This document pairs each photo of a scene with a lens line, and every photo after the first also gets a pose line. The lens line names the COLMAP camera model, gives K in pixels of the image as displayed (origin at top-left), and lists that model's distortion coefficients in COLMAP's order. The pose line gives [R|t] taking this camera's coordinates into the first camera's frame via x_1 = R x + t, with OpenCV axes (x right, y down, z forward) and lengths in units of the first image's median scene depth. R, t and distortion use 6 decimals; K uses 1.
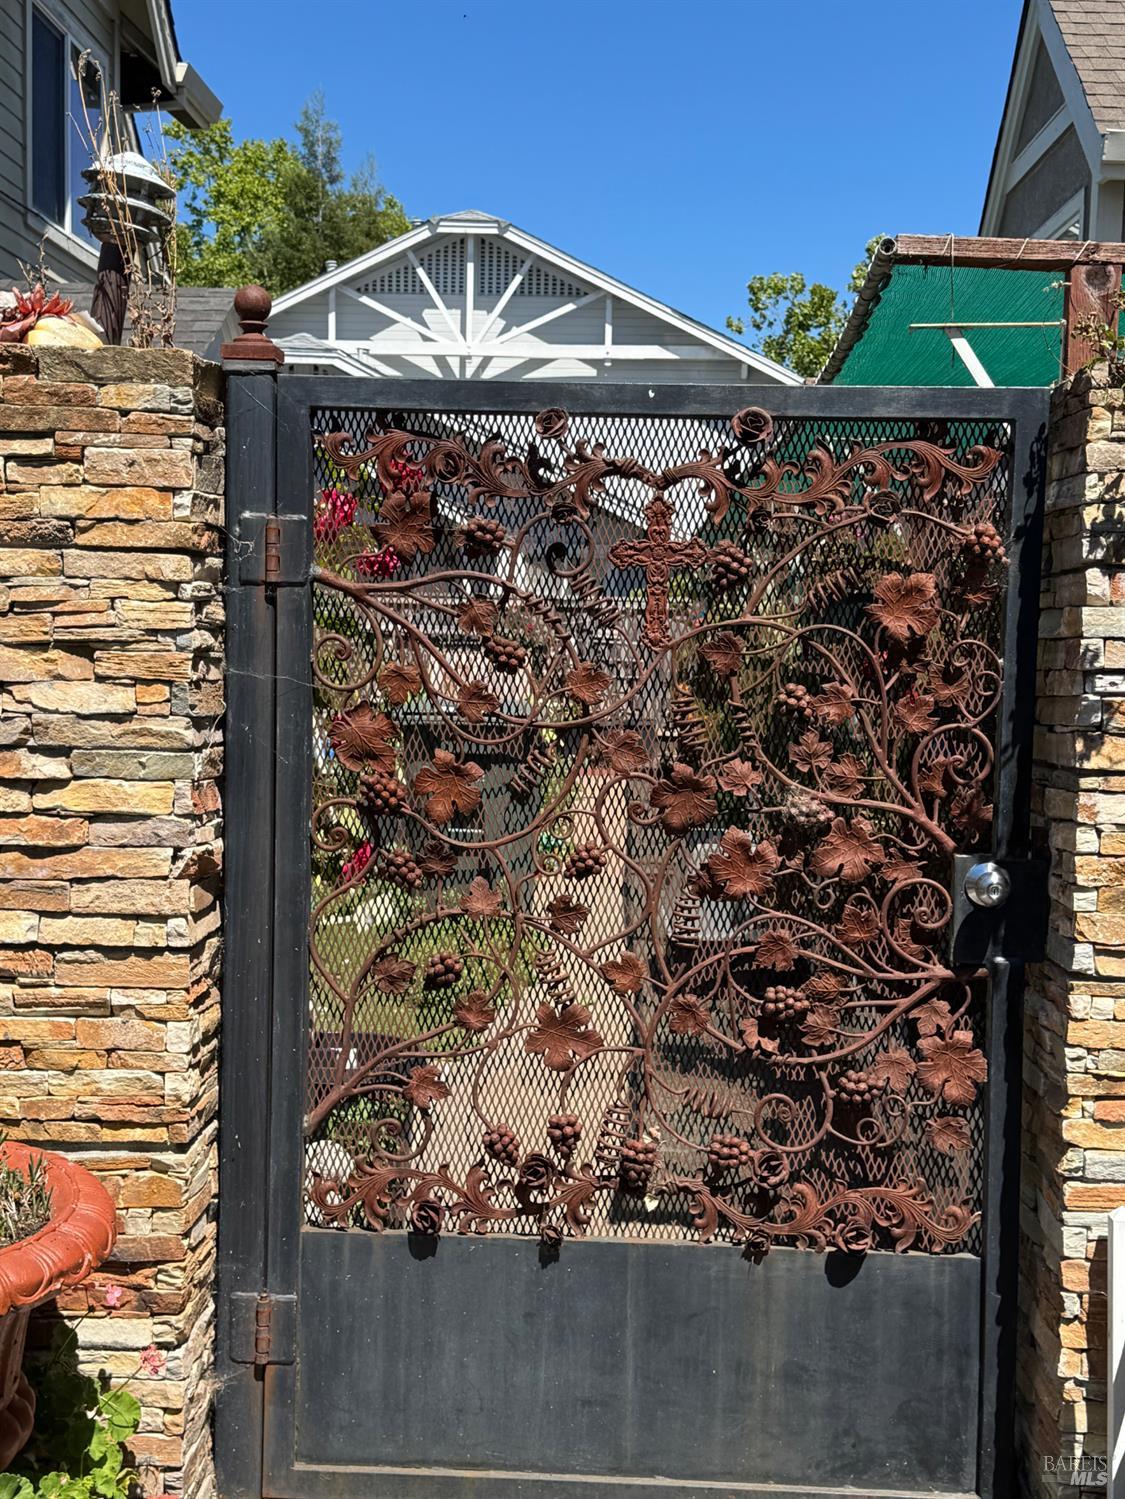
lens RADIAL K [[1919.0, 0, 562.5], [0, 1919.0, 749.5], [0, 0, 1]] dist [0.136124, 0.002246]
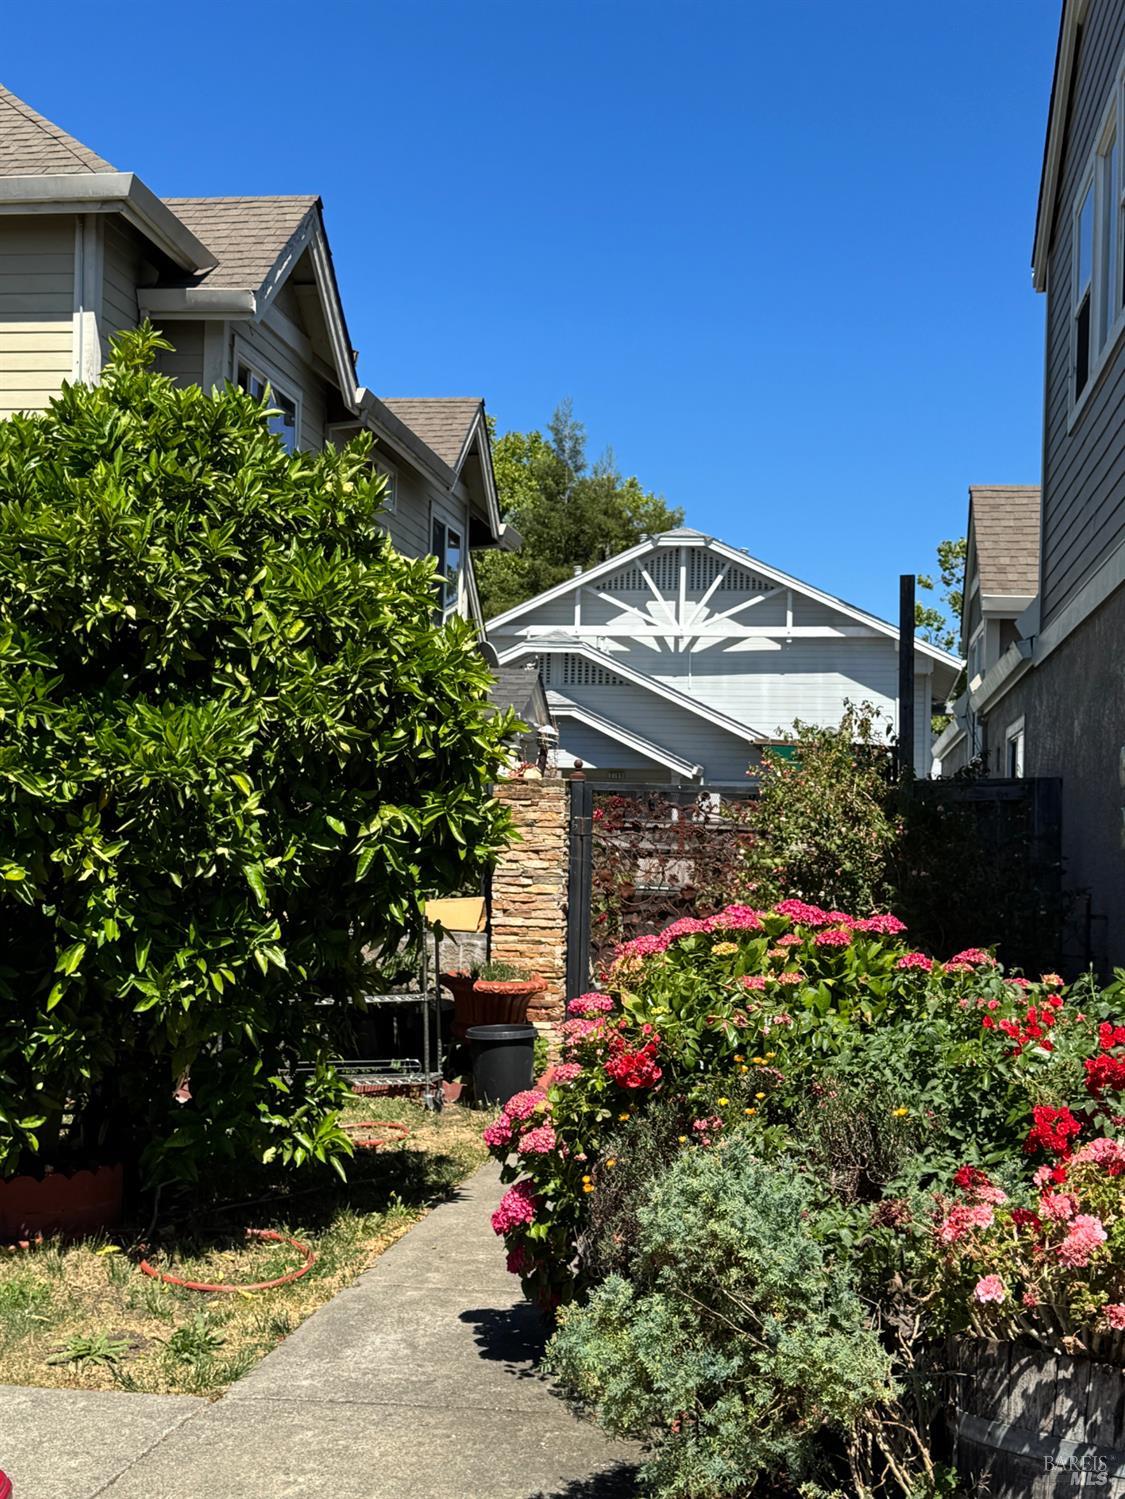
lens RADIAL K [[1919.0, 0, 562.5], [0, 1919.0, 749.5], [0, 0, 1]] dist [0.136124, 0.002246]
pose [[0.992812, -0.001005, -0.119678, 0.027216], [-0.012356, 0.993760, -0.110852, 0.017083], [0.119042, 0.111534, 0.986605, -0.283059]]
